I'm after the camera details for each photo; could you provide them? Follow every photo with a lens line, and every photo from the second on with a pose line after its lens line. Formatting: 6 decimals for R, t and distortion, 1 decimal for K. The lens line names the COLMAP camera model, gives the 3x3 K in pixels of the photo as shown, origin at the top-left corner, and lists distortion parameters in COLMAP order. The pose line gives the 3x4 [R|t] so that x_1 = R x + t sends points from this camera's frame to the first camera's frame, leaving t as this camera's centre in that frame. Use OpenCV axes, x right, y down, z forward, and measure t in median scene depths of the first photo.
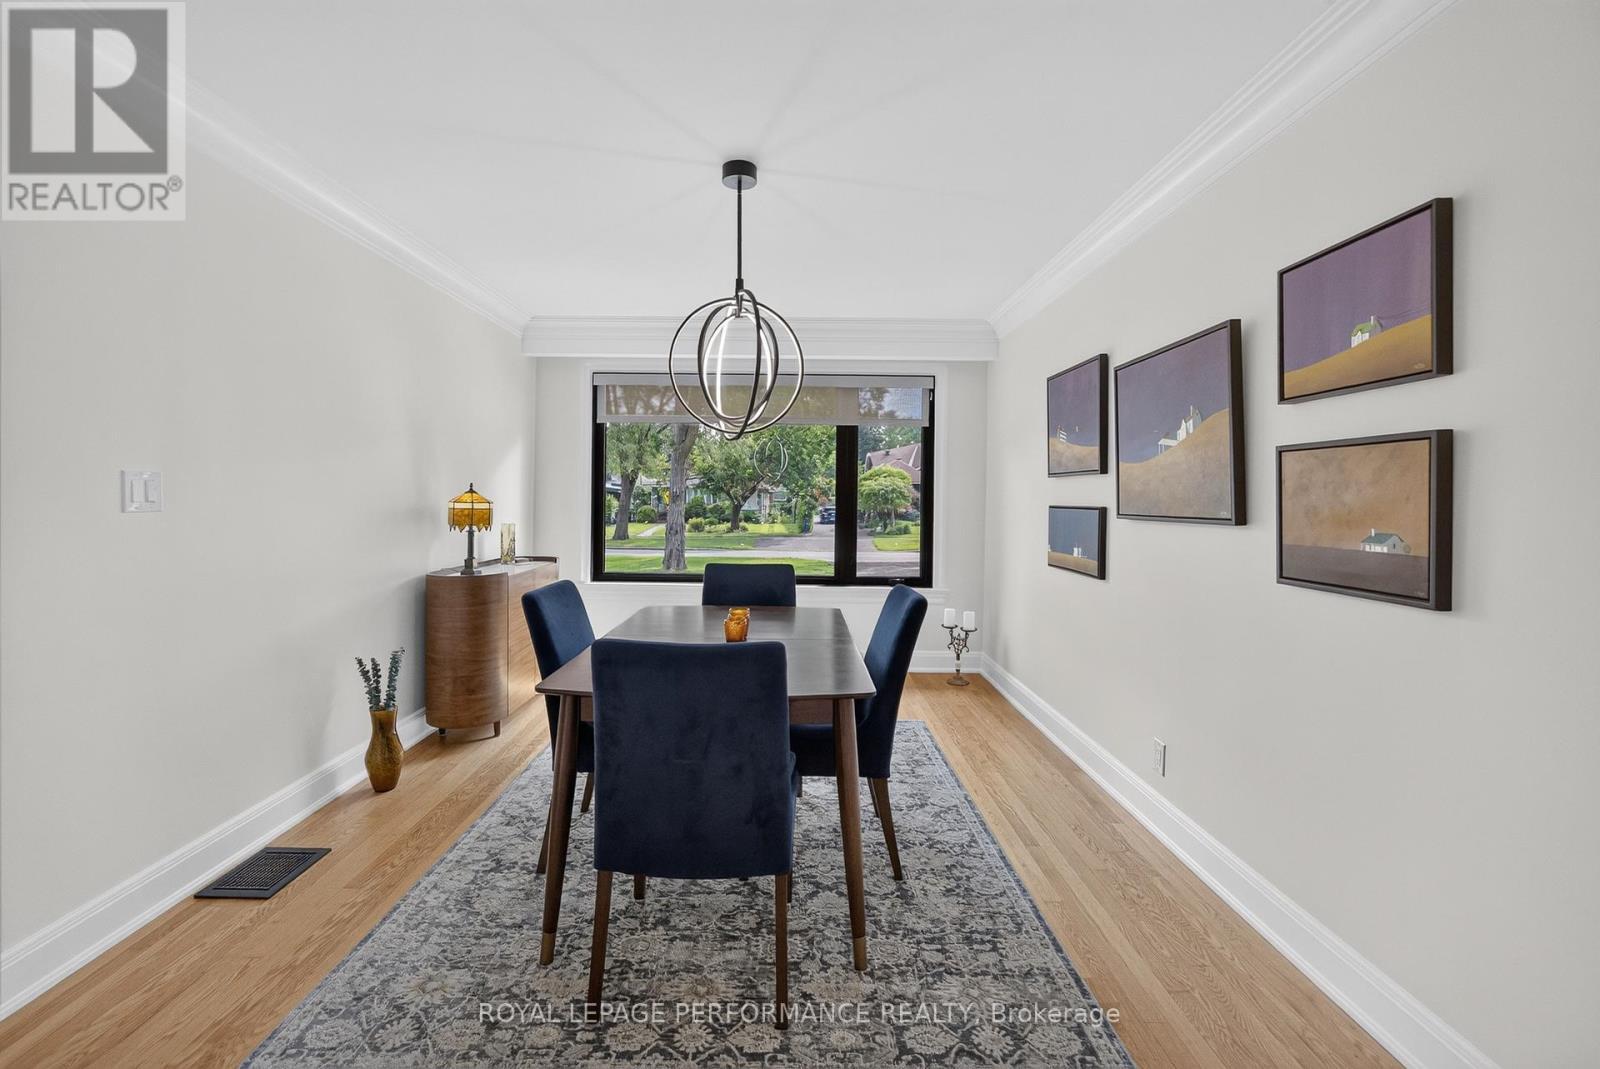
lens RADIAL K [[691.7, 0, 797.4], [0, 691.7, 499.0], [0, 0, 1]] dist [-0.041889, 0.027523]
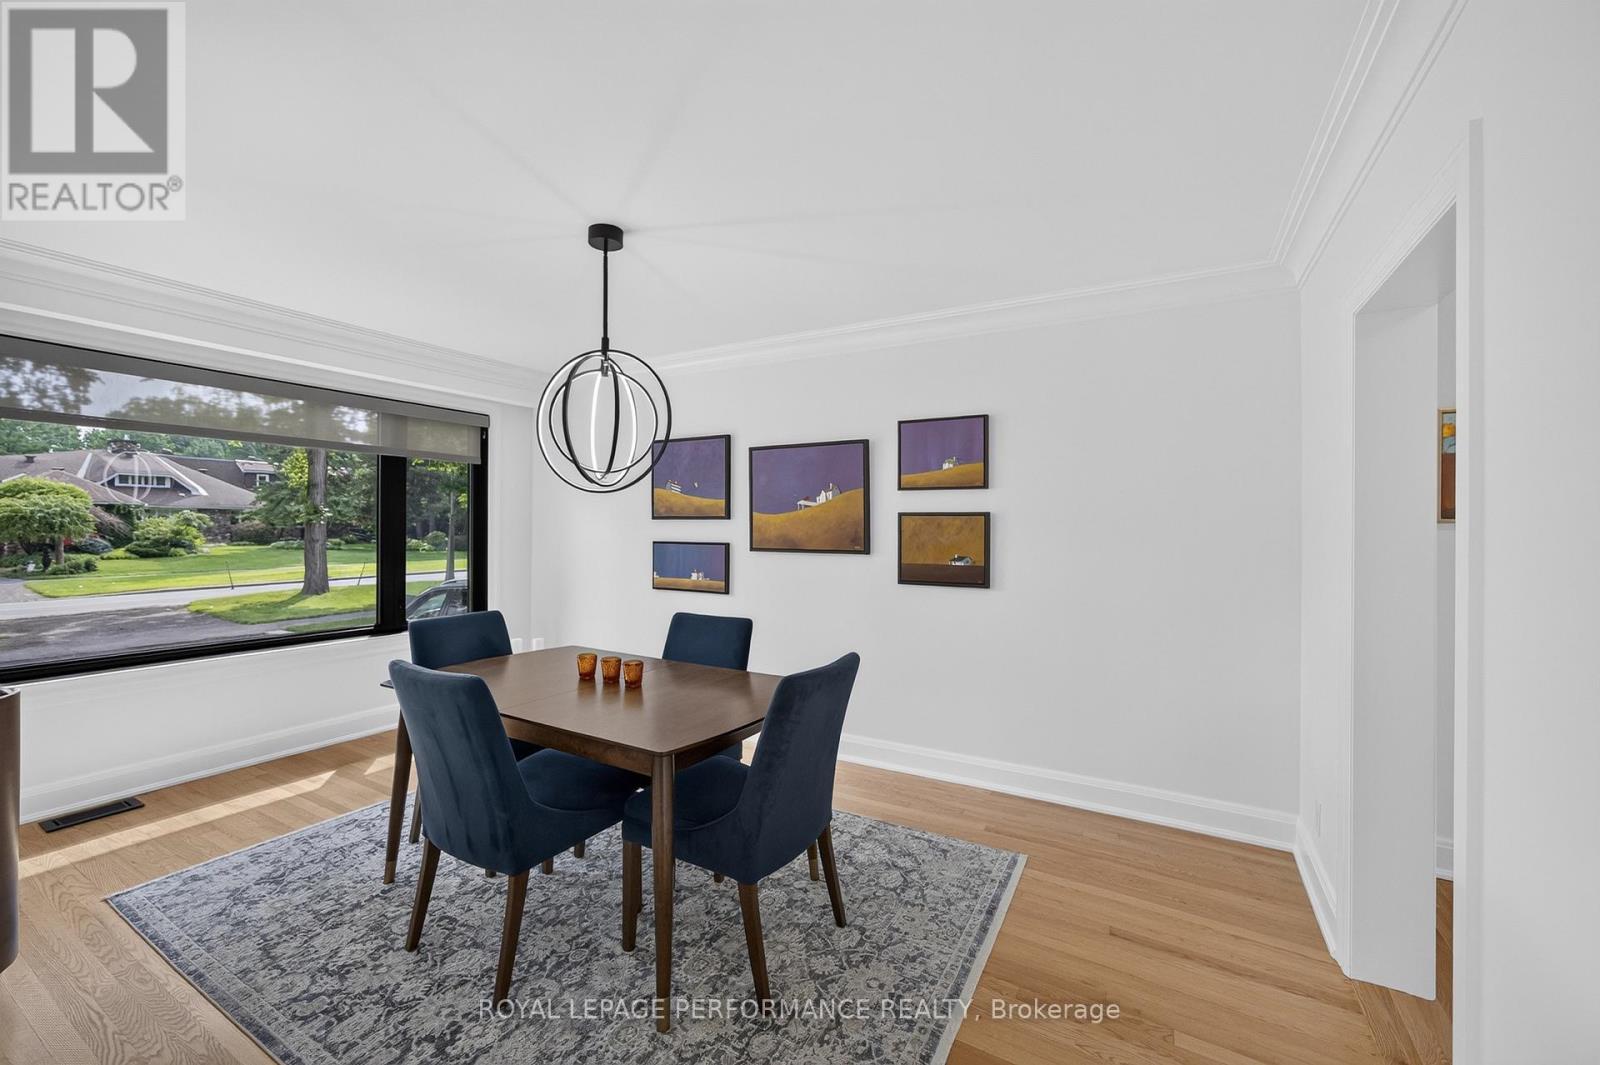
lens RADIAL K [[627.3, 0, 800.0], [0, 627.3, 532.5], [0, 0, 1]] dist [-0.012778, 0.000124]
pose [[0.507758, -0.016868, 0.861335, -0.752507], [0.002661, 0.999834, 0.018011, -0.042780], [-0.861496, -0.006853, 0.507719, 0.270740]]
